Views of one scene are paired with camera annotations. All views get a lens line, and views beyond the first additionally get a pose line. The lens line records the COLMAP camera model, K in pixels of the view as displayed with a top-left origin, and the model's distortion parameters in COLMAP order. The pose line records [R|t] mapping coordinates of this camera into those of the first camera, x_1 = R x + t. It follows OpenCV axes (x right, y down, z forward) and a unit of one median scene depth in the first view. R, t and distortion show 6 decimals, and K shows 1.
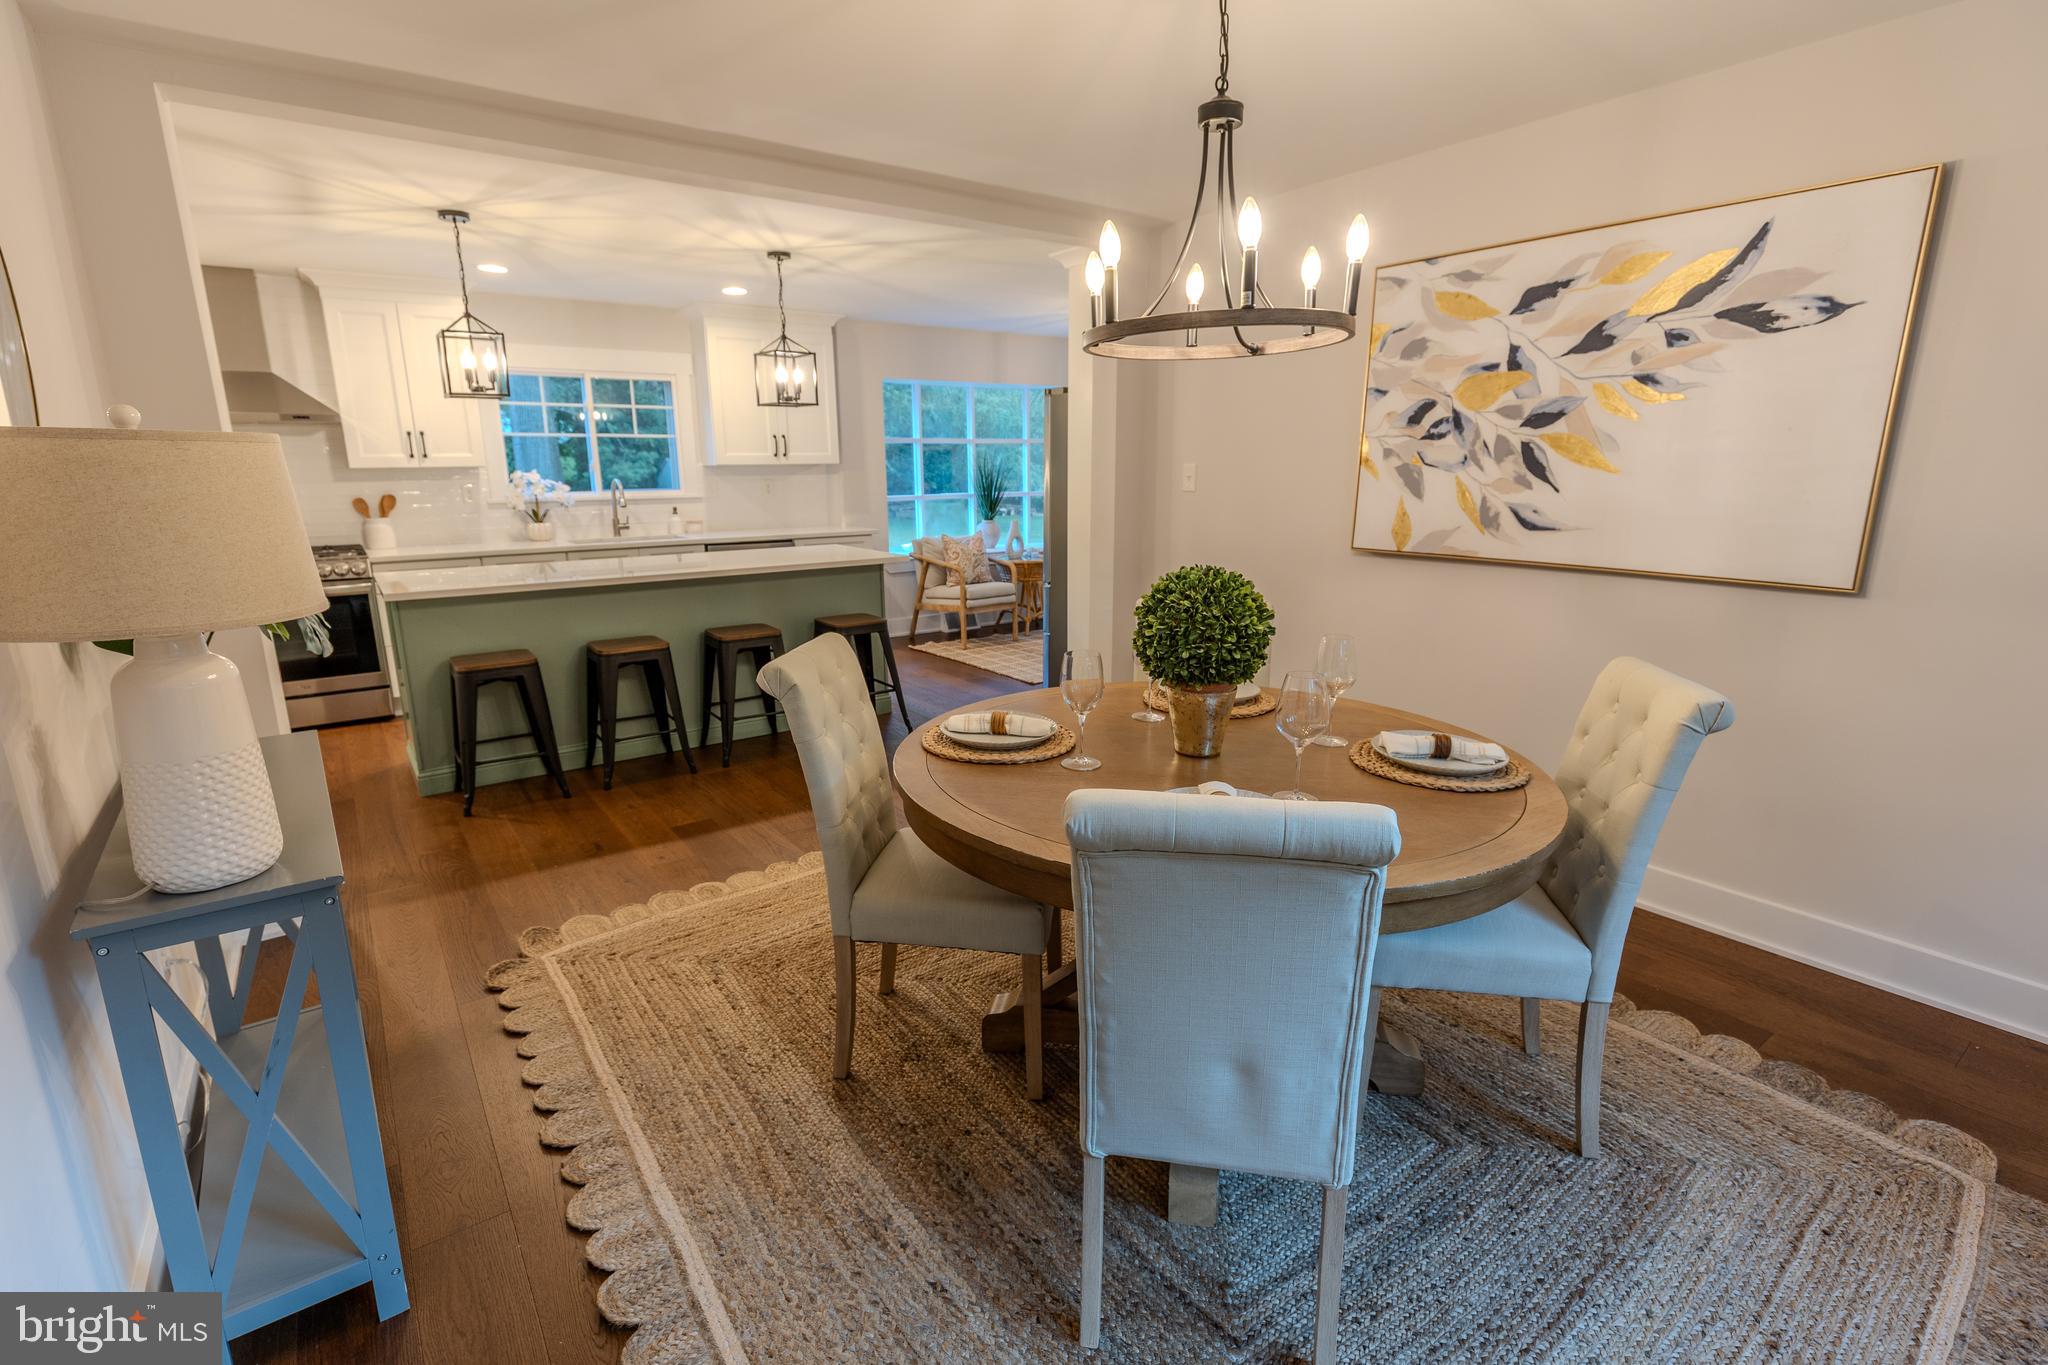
lens RADIAL K [[975.9, 0, 1027.3], [0, 975.9, 695.0], [0, 0, 1]] dist [0.000961, 0.000197]
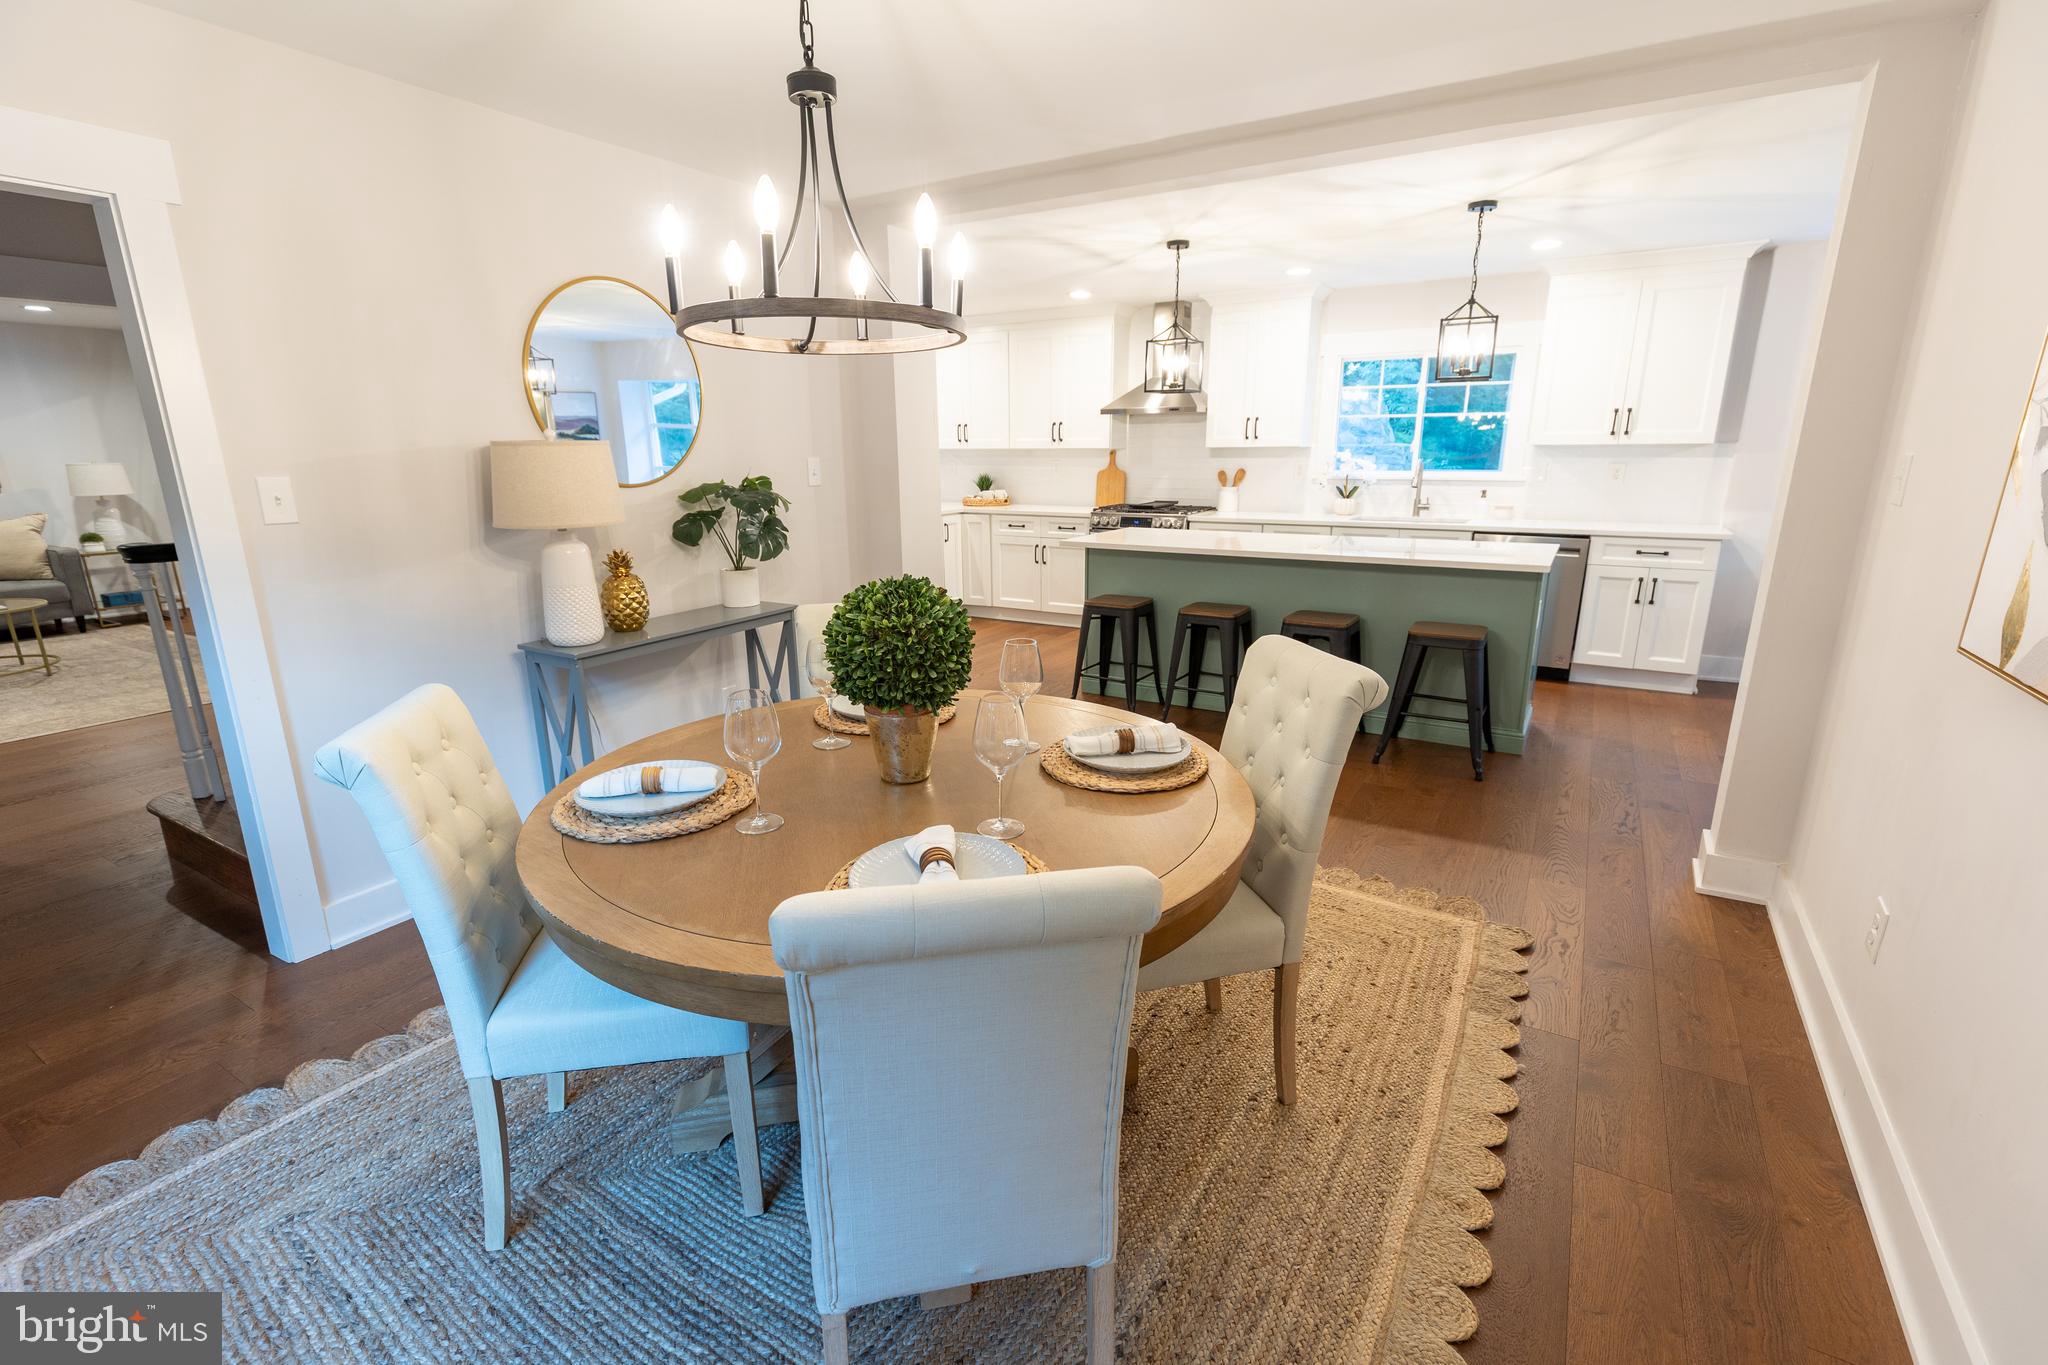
lens RADIAL K [[924.5, 0, 1015.0], [0, 924.5, 688.0], [0, 0, 1]] dist [0.003972, -0.000223]
pose [[0.380703, 0.239895, -0.893037, 0.341797], [-0.211023, 0.962817, 0.168680, -0.068798], [0.900297, 0.124235, 0.417171, 0.261869]]
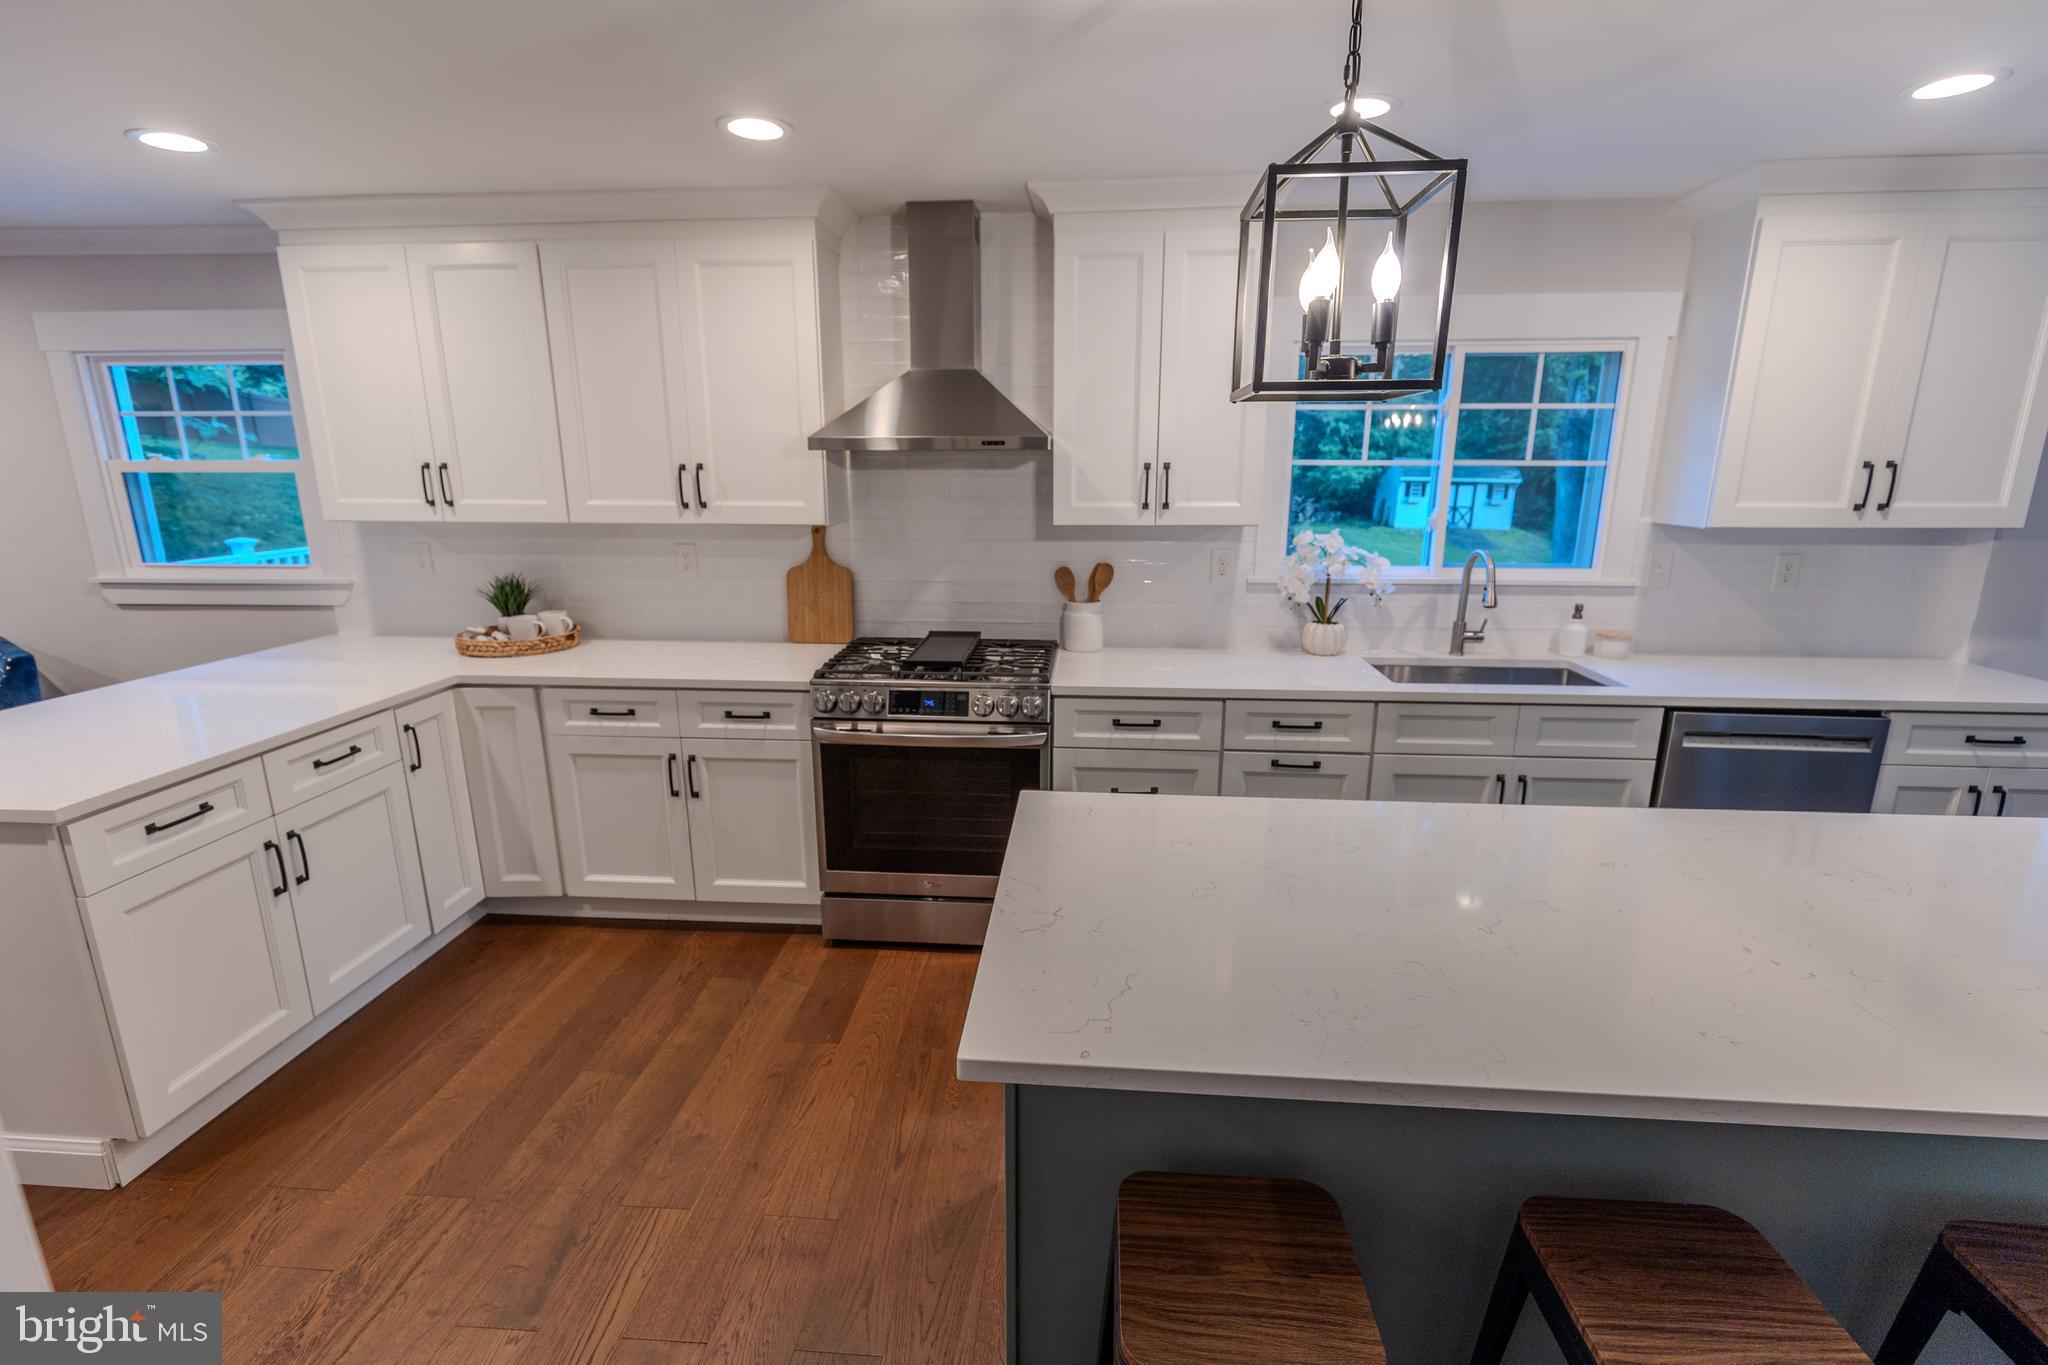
lens RADIAL K [[924.5, 0, 1015.0], [0, 924.5, 688.0], [0, 0, 1]] dist [0.003972, -0.000223]
pose [[0.759567, 0.162696, -0.629752, -0.299272], [-0.156060, 0.985515, 0.066376, -0.148558], [0.631429, 0.047862, 0.773955, 0.487359]]
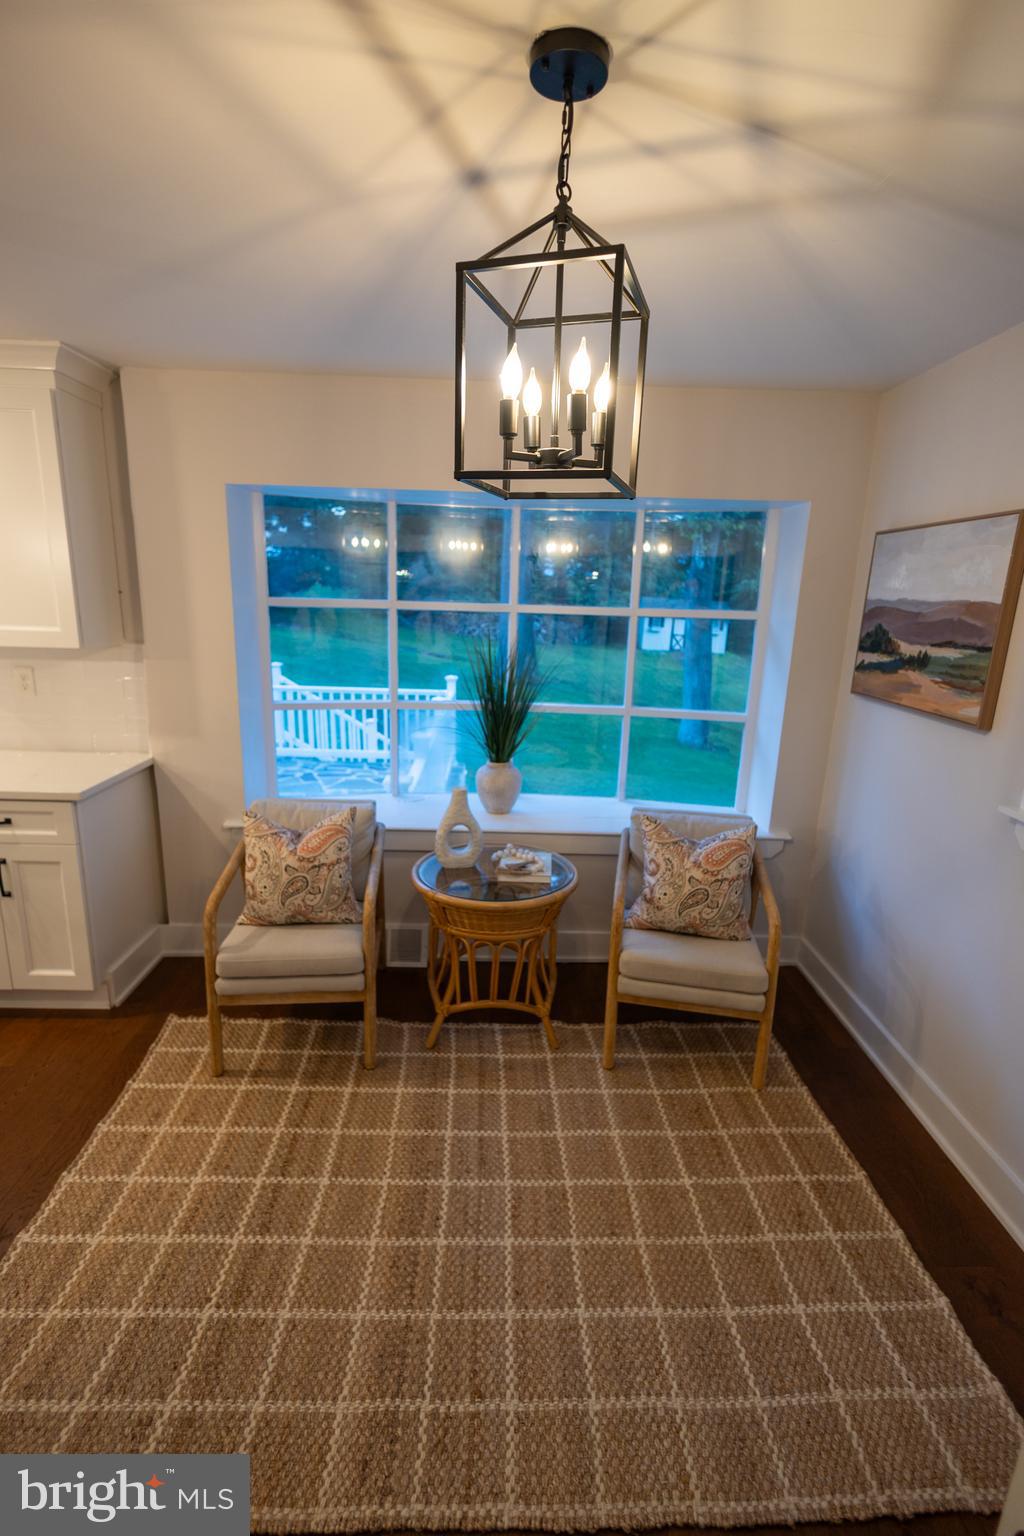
lens RADIAL K [[693.4, 0, 512.0], [0, 693.4, 768.0], [0, 0, 1]] dist [0.003972, -0.000223]
pose [[0.813363, 0.165807, -0.557628, 0.251184], [-0.166748, 0.984752, 0.049589, -0.269362], [0.557348, 0.052650, 0.828608, 0.950724]]
